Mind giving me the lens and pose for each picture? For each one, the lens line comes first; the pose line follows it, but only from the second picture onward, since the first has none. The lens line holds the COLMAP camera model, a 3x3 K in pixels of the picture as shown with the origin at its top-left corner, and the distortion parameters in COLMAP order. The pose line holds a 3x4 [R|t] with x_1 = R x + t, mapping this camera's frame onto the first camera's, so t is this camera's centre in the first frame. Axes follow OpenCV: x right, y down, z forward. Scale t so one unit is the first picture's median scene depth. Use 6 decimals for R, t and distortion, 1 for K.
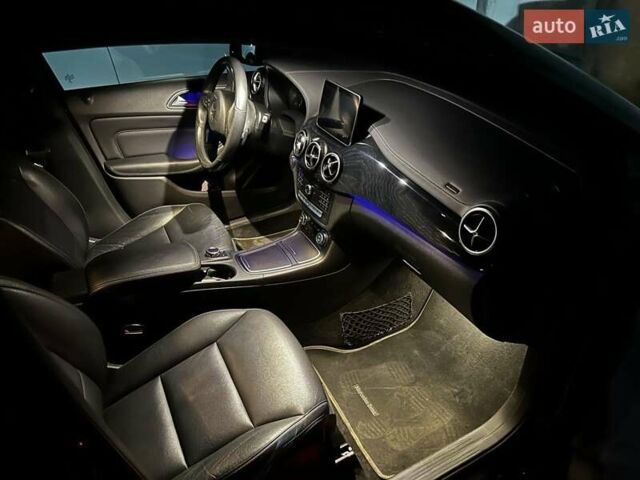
lens RADIAL K [[450.3, 0, 318.2], [0, 450.3, 227.3], [0, 0, 1]] dist [0.066809, -0.069675]
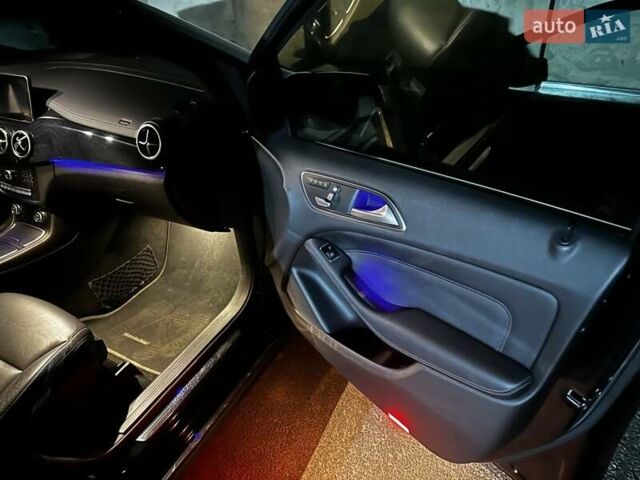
lens RADIAL K [[450.3, 0, 318.2], [0, 450.3, 227.3], [0, 0, 1]] dist [0.066809, -0.069675]
pose [[0.816905, -0.315314, 0.482953, 0.014985], [0.341208, 0.939294, 0.036106, 0.246597], [-0.465019, 0.135292, 0.874902, -0.267879]]
